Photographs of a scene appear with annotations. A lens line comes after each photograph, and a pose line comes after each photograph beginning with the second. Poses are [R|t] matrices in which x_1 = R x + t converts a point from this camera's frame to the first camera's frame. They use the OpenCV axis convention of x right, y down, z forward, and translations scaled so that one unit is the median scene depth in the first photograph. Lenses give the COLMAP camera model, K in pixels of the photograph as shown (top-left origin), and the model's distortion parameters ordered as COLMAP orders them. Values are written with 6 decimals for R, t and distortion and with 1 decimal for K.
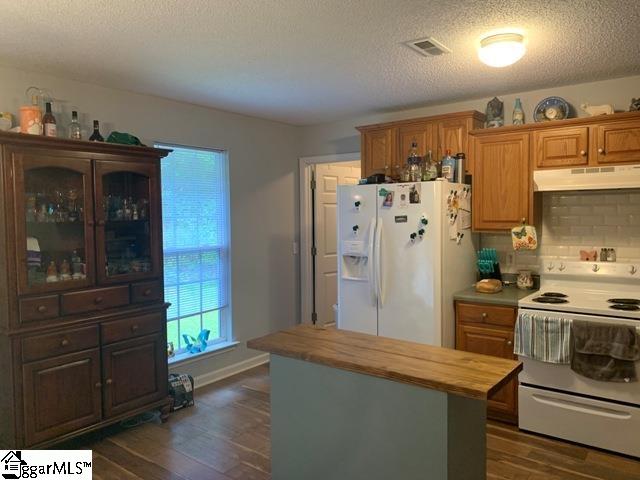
lens RADIAL K [[488.7, 0, 320.1], [0, 488.7, 234.2], [0, 0, 1]] dist [0.011559, -0.017219]
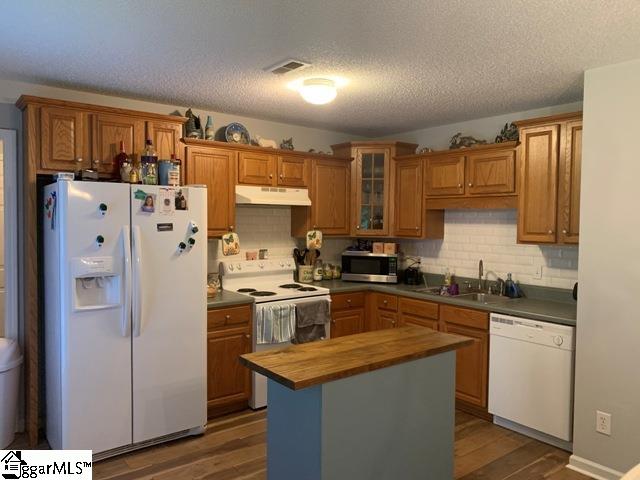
lens RADIAL K [[488.7, 0, 321.0], [0, 488.7, 235.7], [0, 0, 1]] dist [0.011559, -0.017219]
pose [[0.218663, -0.018028, 0.975634, -0.821327], [0.029850, 0.999485, 0.011778, -0.023410], [-0.975344, 0.026547, 0.219089, 0.709318]]
